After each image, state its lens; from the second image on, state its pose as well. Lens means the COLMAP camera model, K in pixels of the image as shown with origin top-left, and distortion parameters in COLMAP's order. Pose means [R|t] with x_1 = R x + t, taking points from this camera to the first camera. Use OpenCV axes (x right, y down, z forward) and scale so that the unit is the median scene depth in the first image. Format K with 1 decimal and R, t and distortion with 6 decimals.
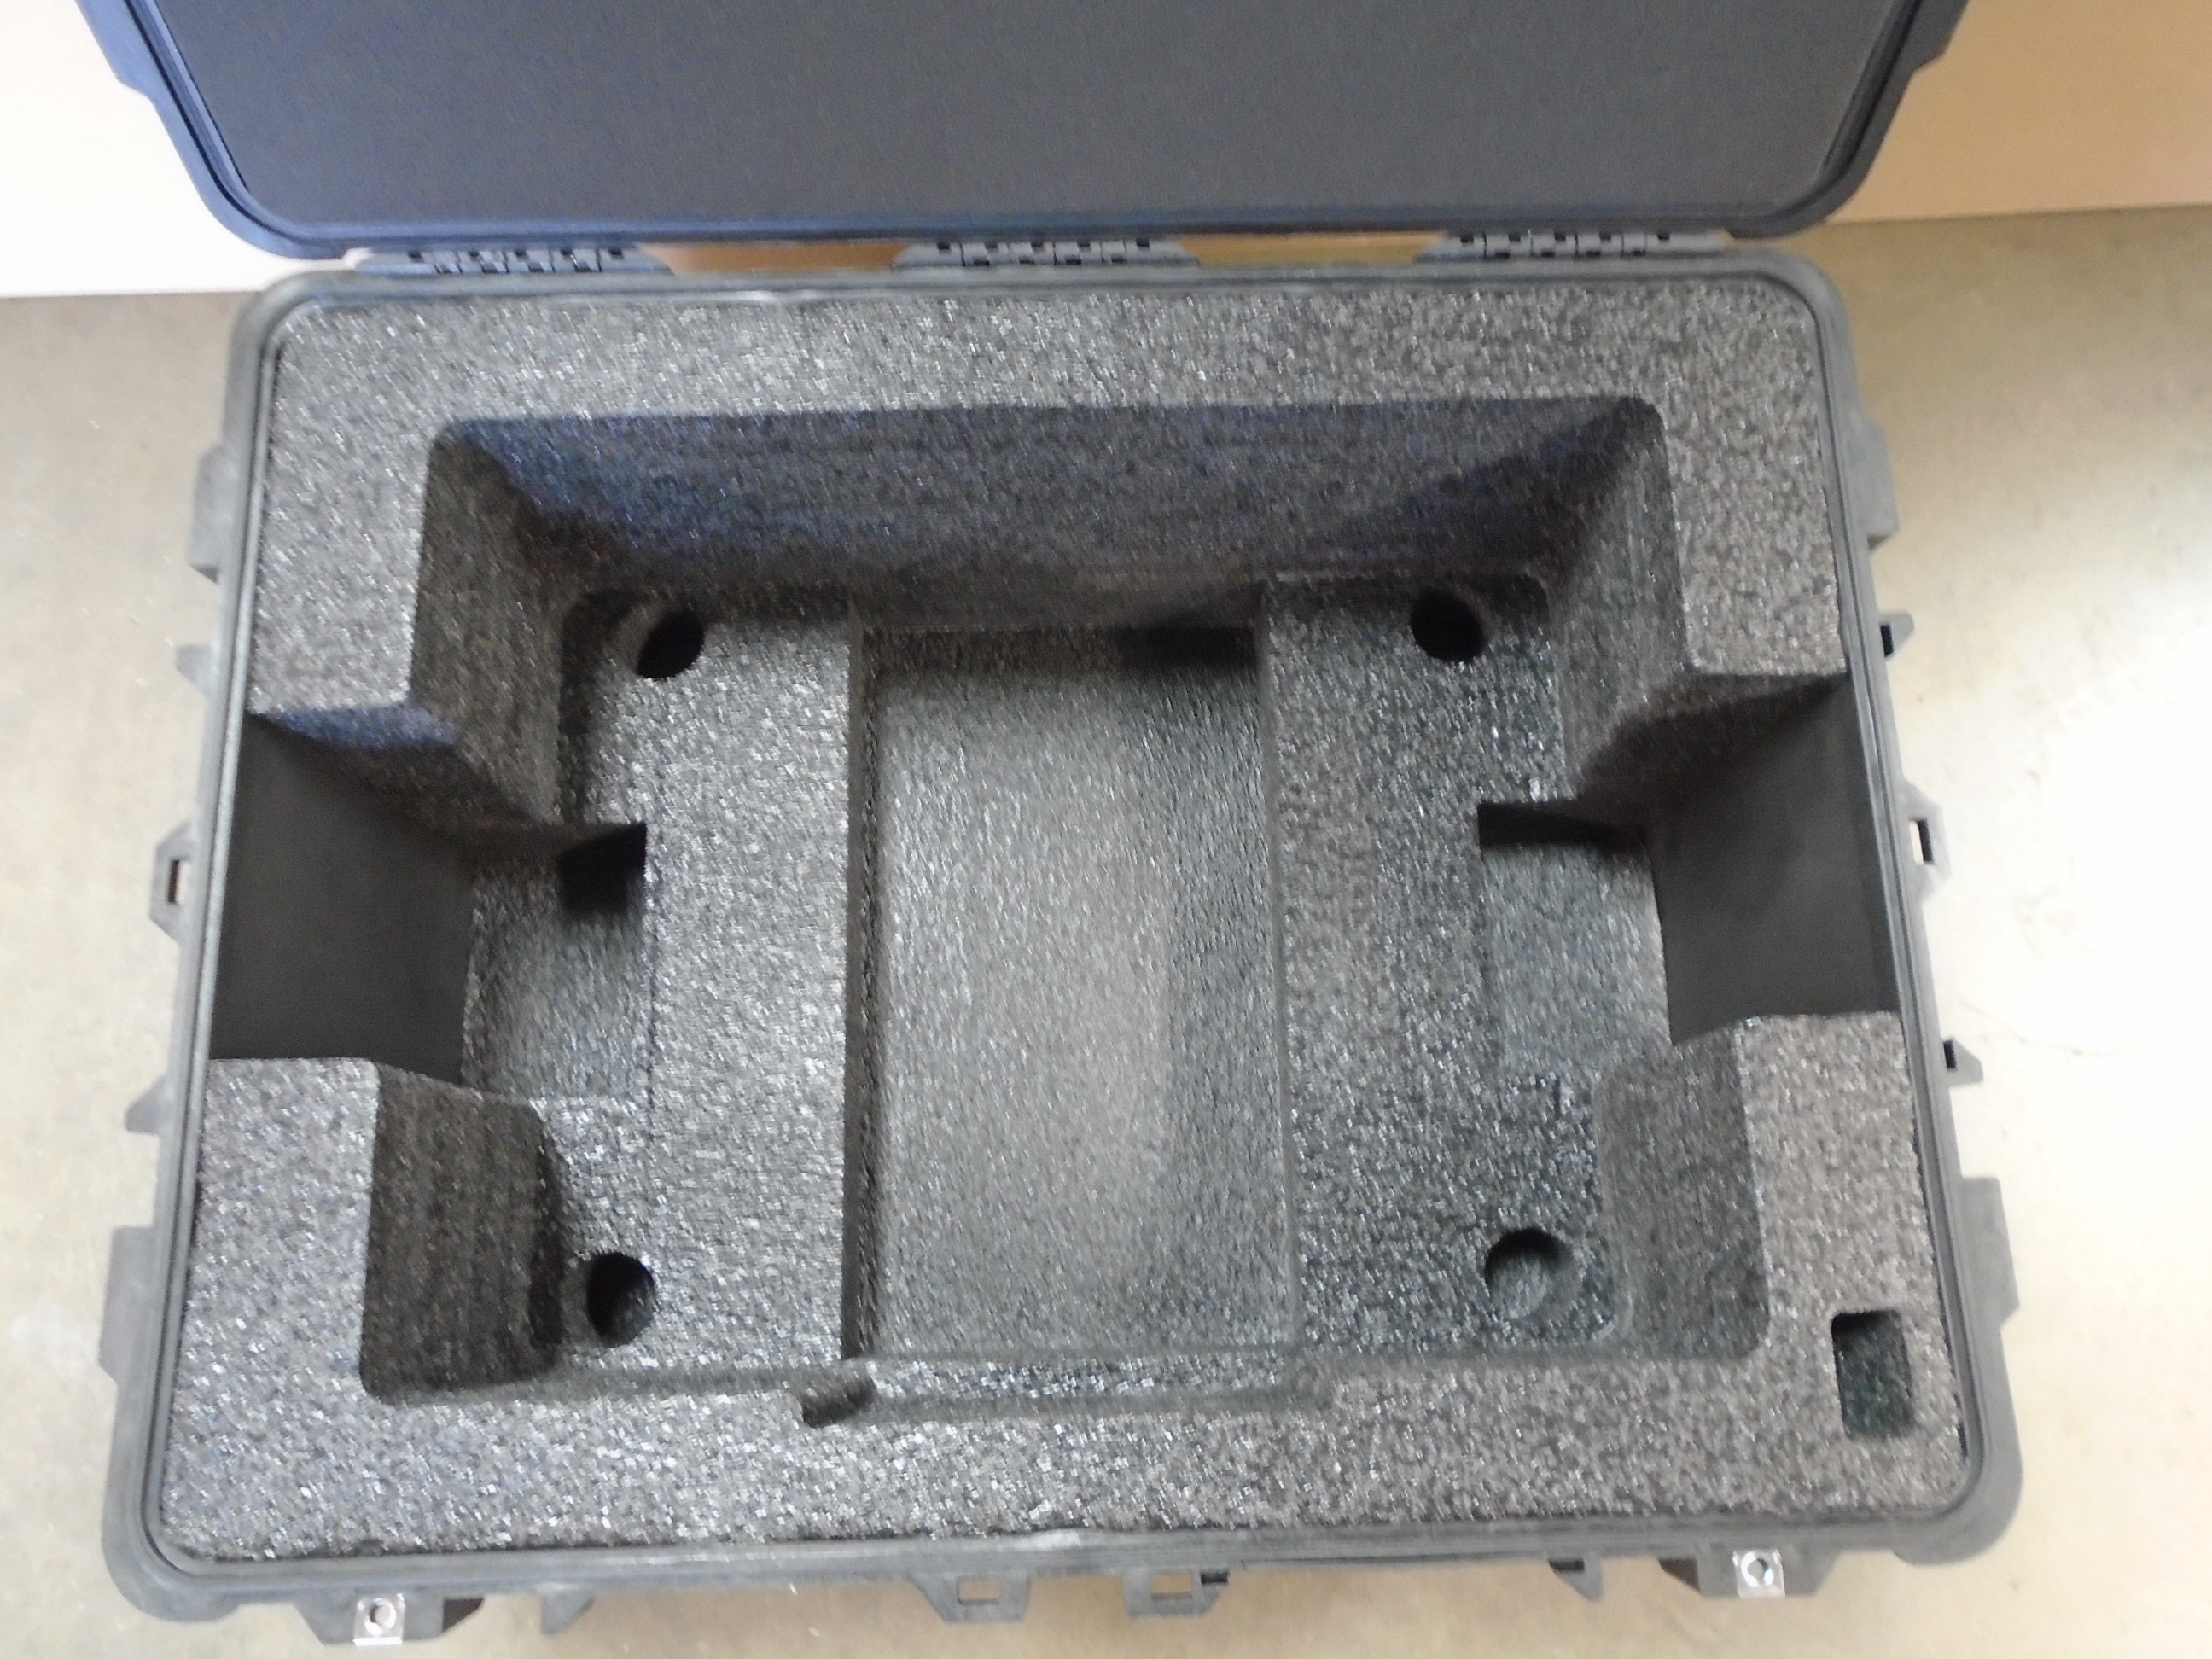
lens RADIAL K [[1697.5, 0, 1105.5], [0, 1697.5, 790.8], [0, 0, 1]] dist [0.005725, 0.003801]
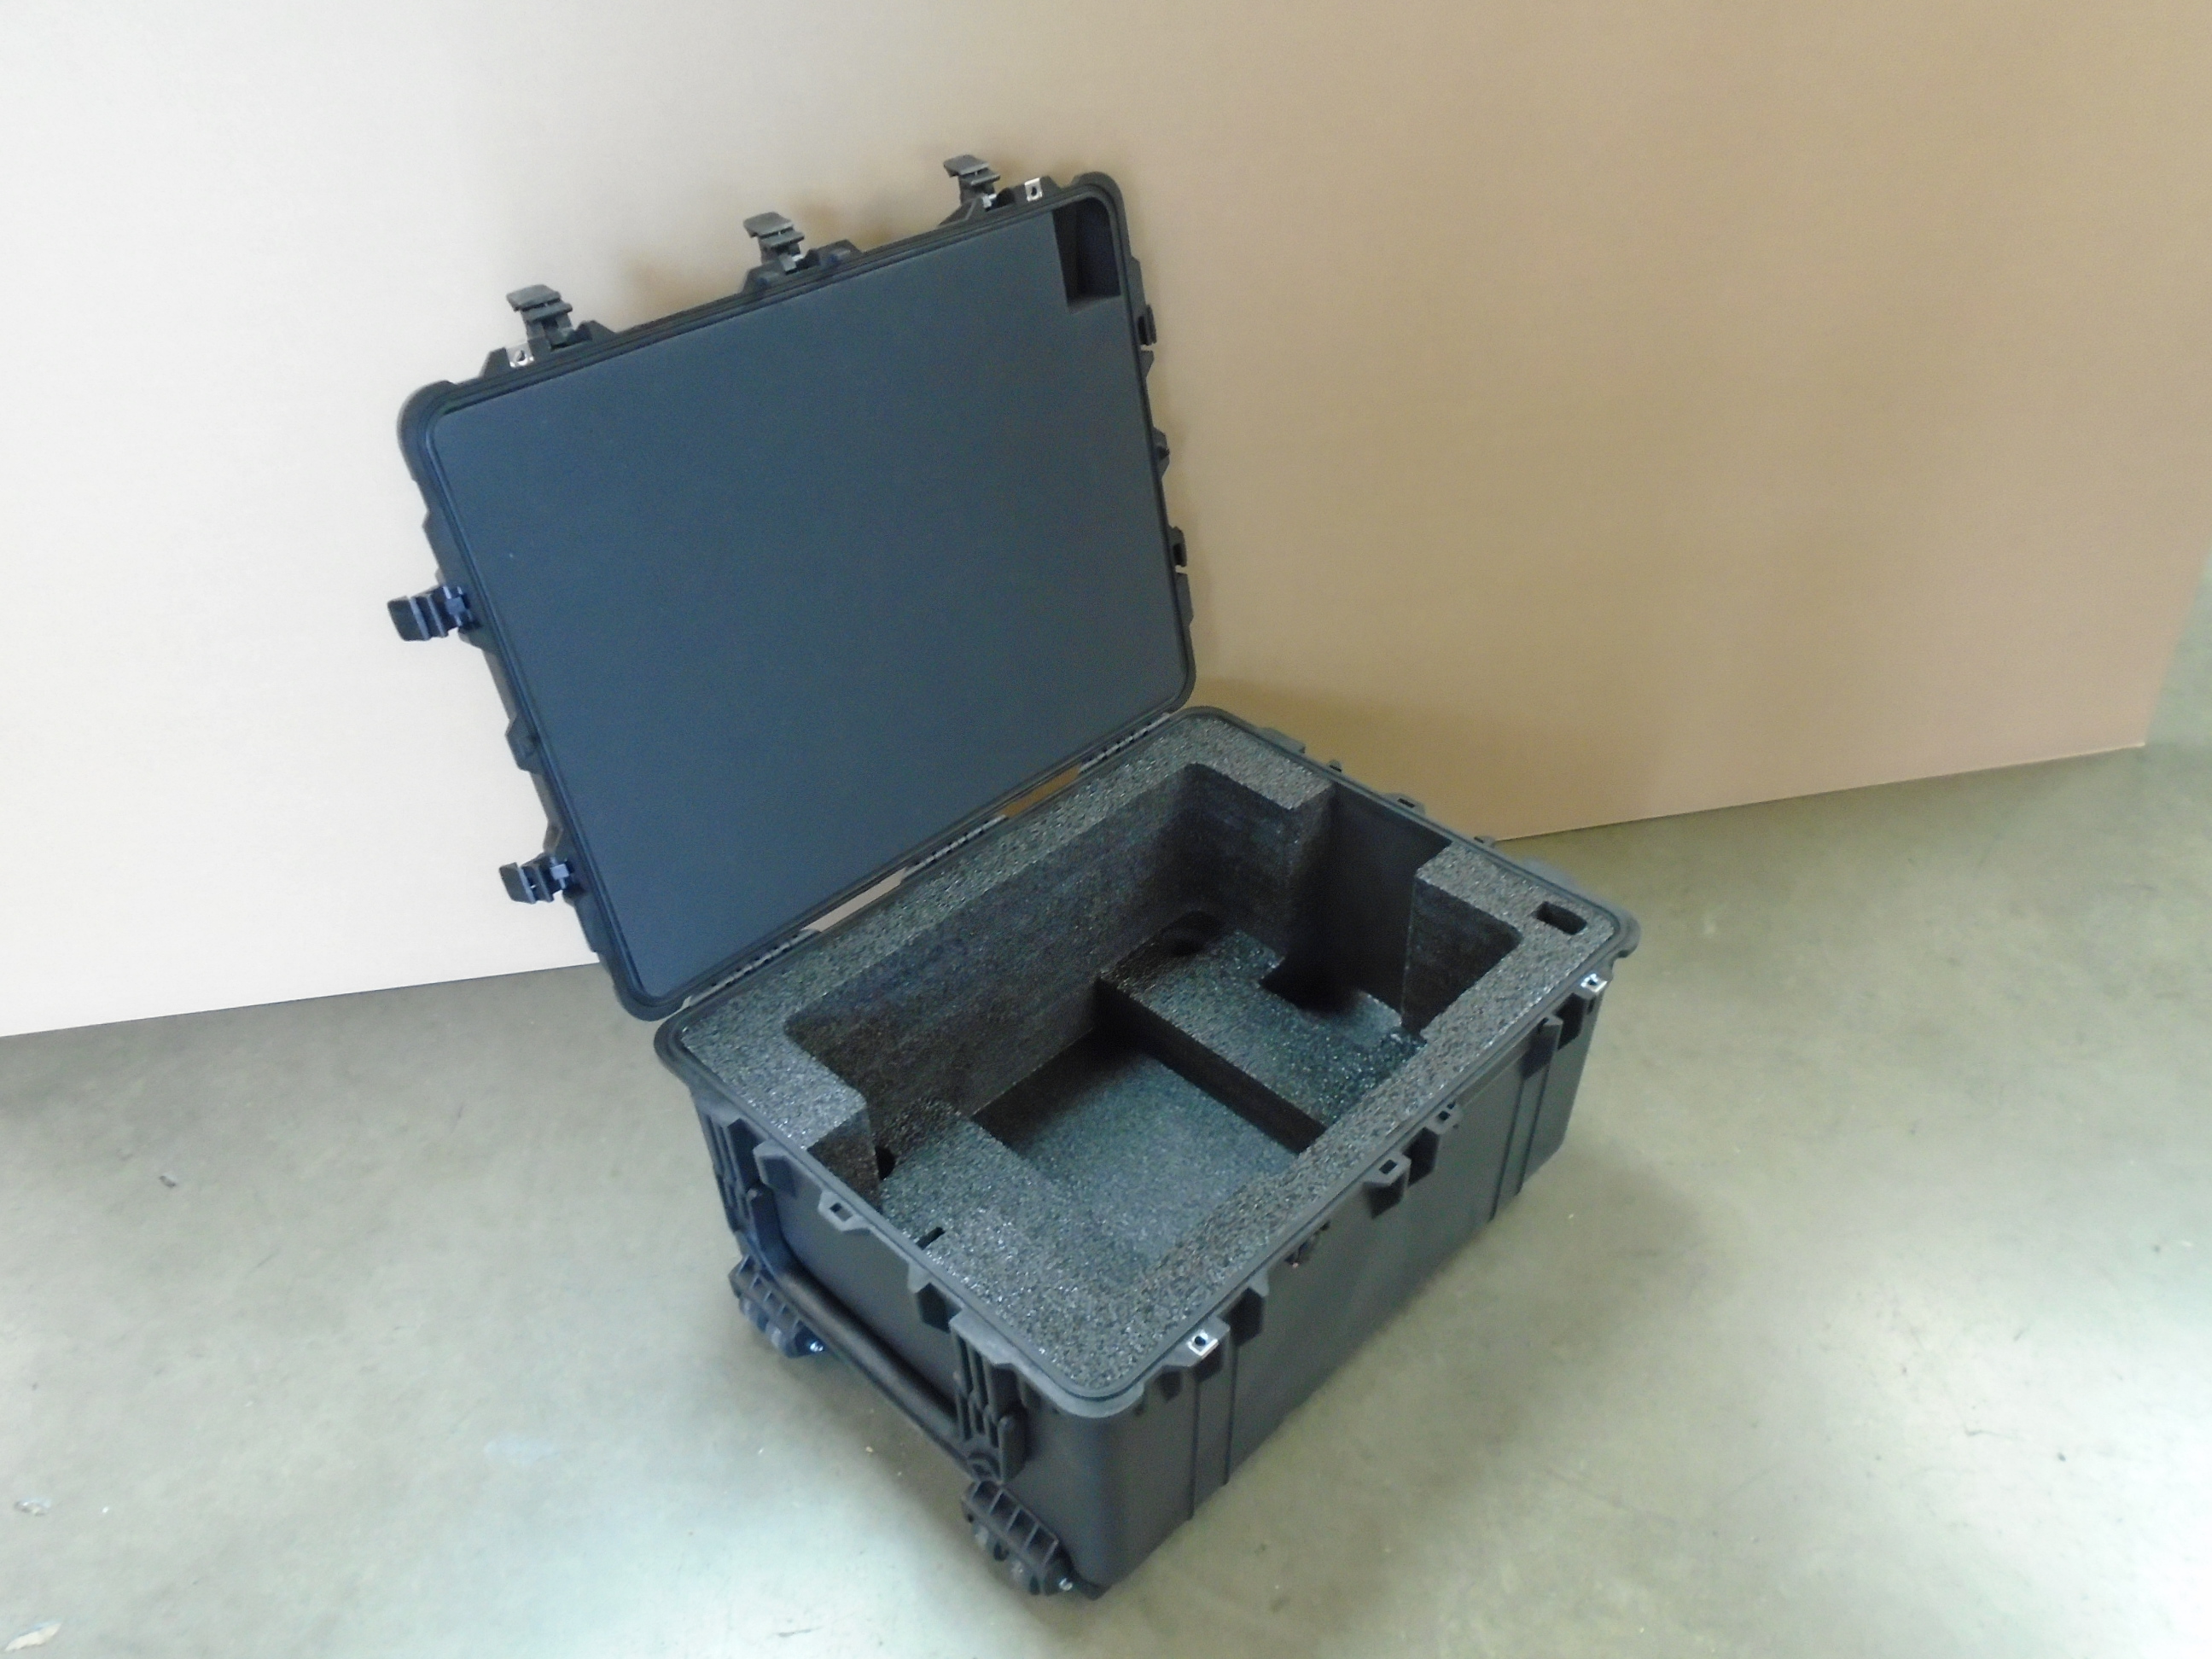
lens RADIAL K [[1683.5, 0, 1065.0], [0, 1683.5, 802.5], [0, 0, 1]] dist [-0.010017, -0.000615]
pose [[0.734423, -0.440662, 0.516178, -1.165634], [0.668394, 0.601598, -0.437413, 0.794733], [-0.117780, 0.666256, 0.736363, -0.725918]]
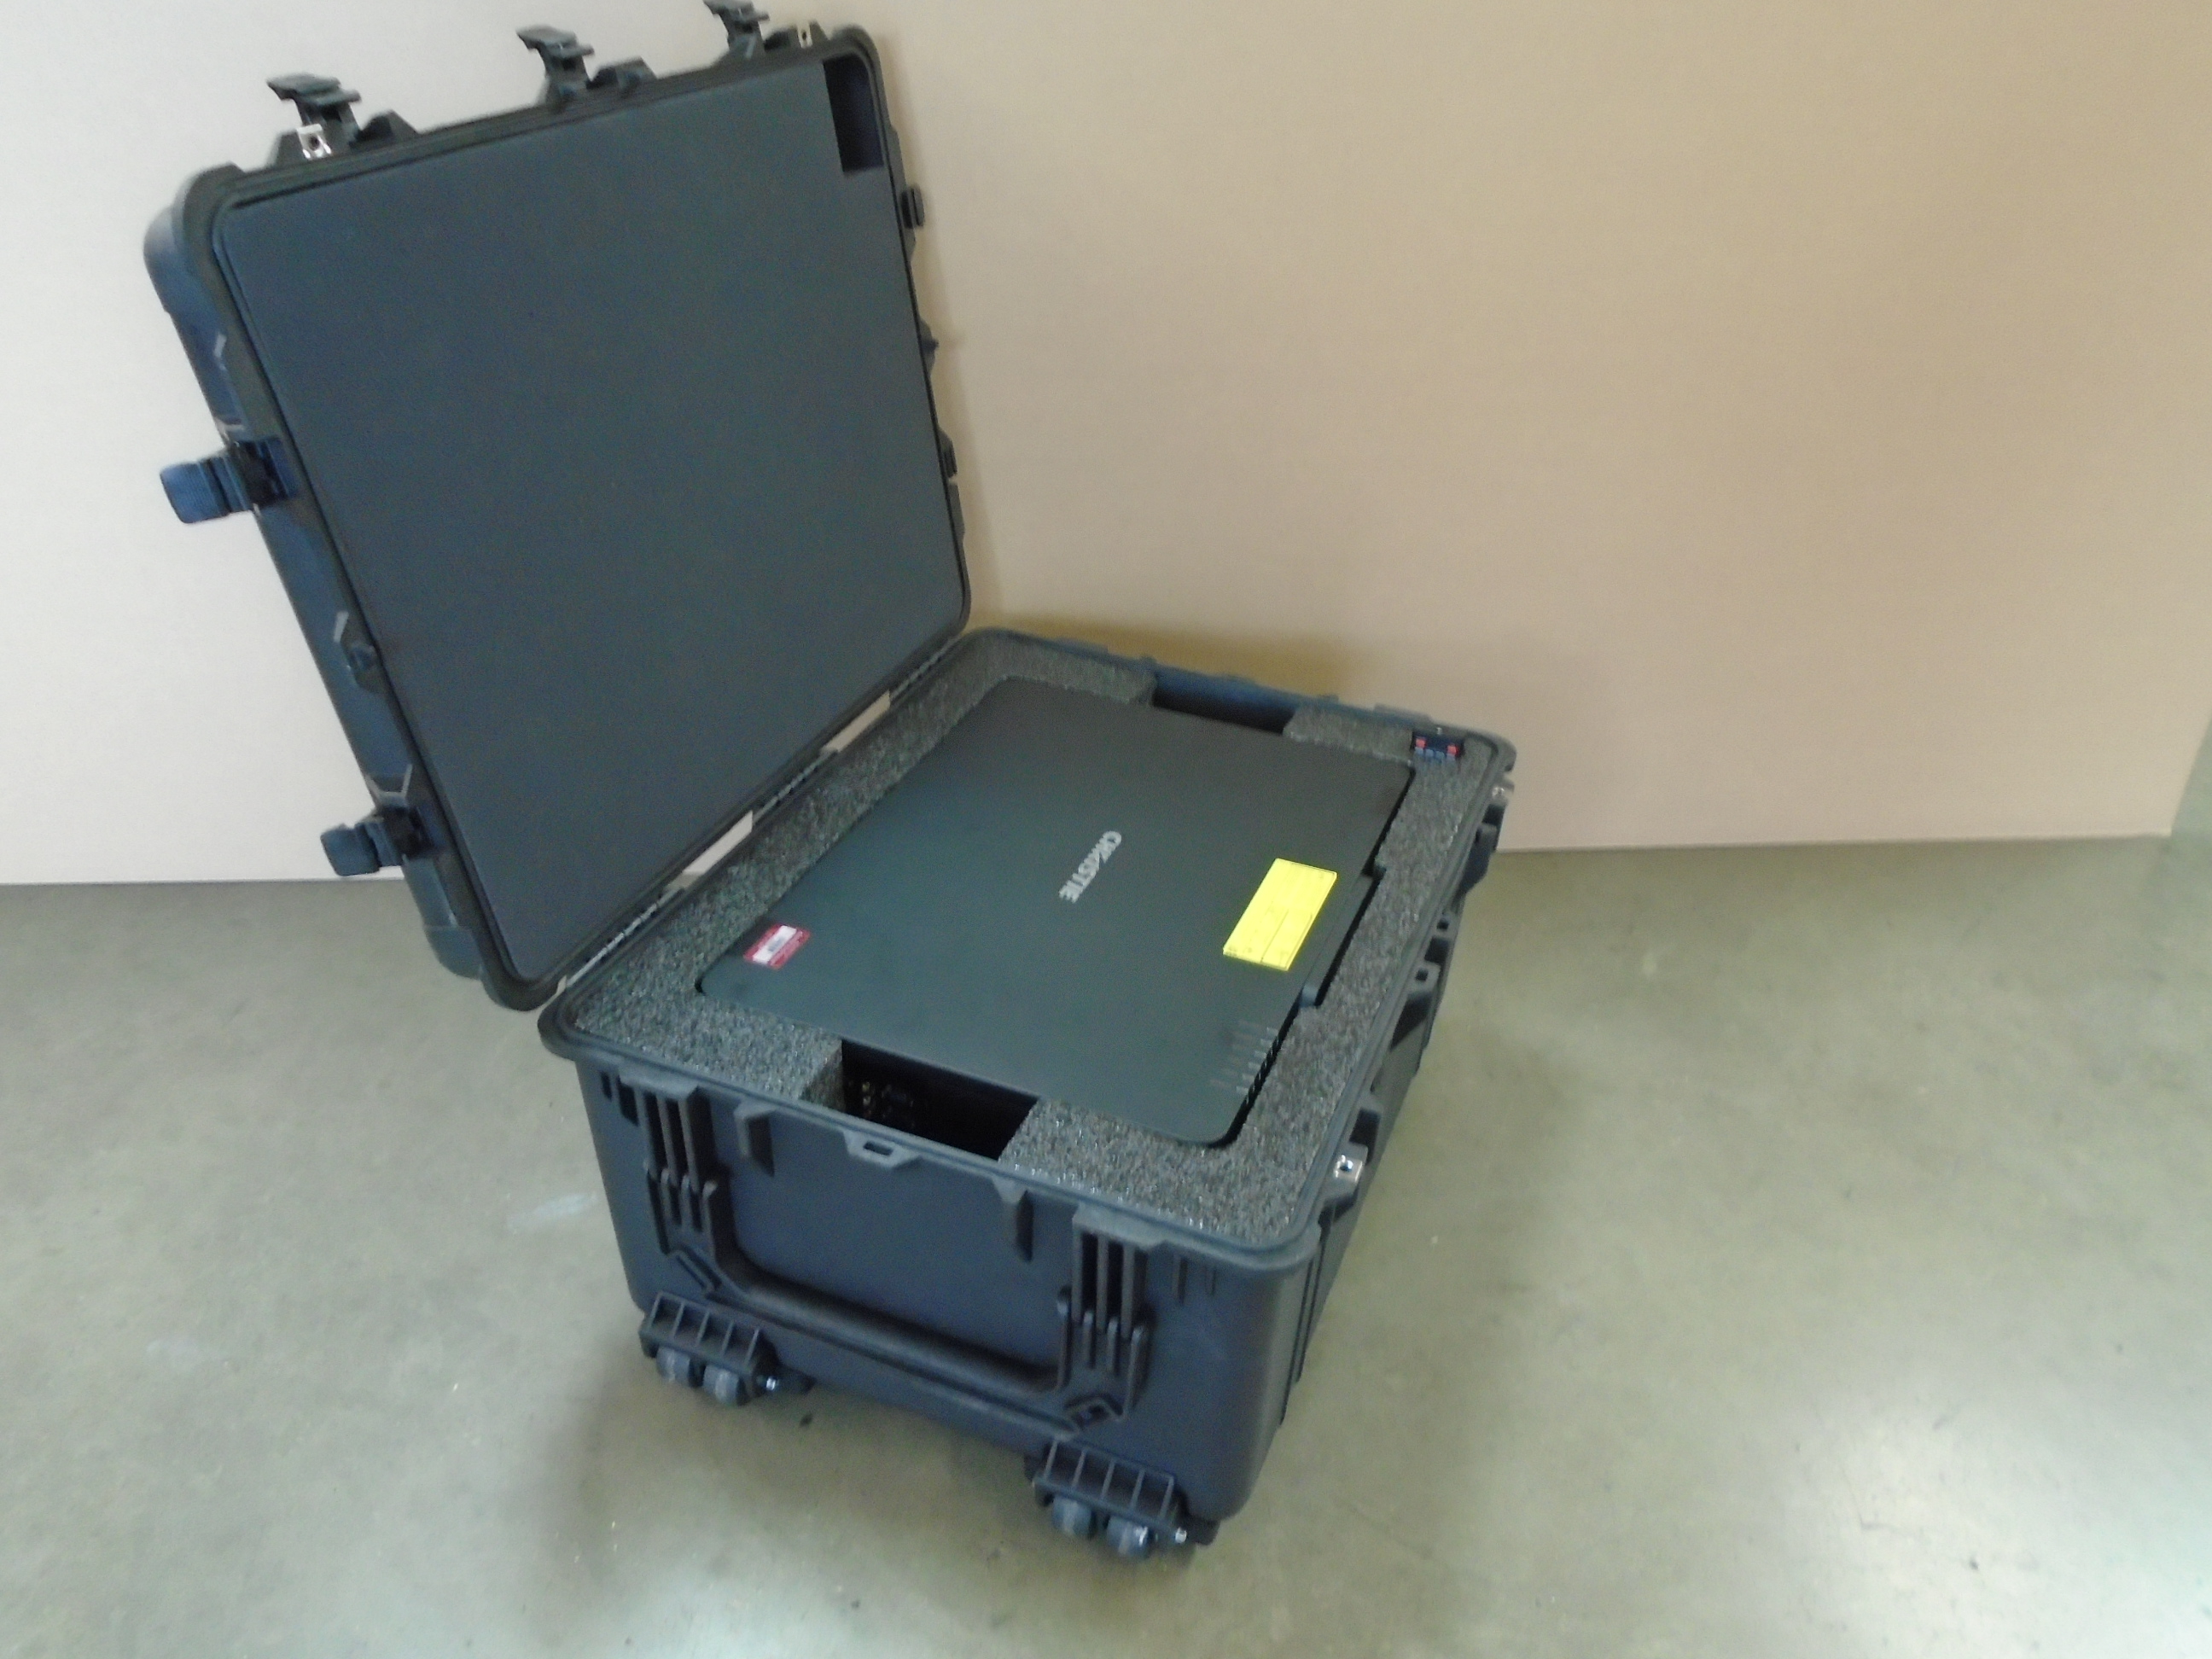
lens RADIAL K [[1697.5, 0, 1105.5], [0, 1697.5, 790.8], [0, 0, 1]] dist [0.005725, 0.003801]
pose [[0.407323, -0.478326, 0.778006, -1.572704], [0.876160, 0.445074, -0.185075, 0.397191], [-0.257744, 0.757042, 0.600379, -0.245111]]
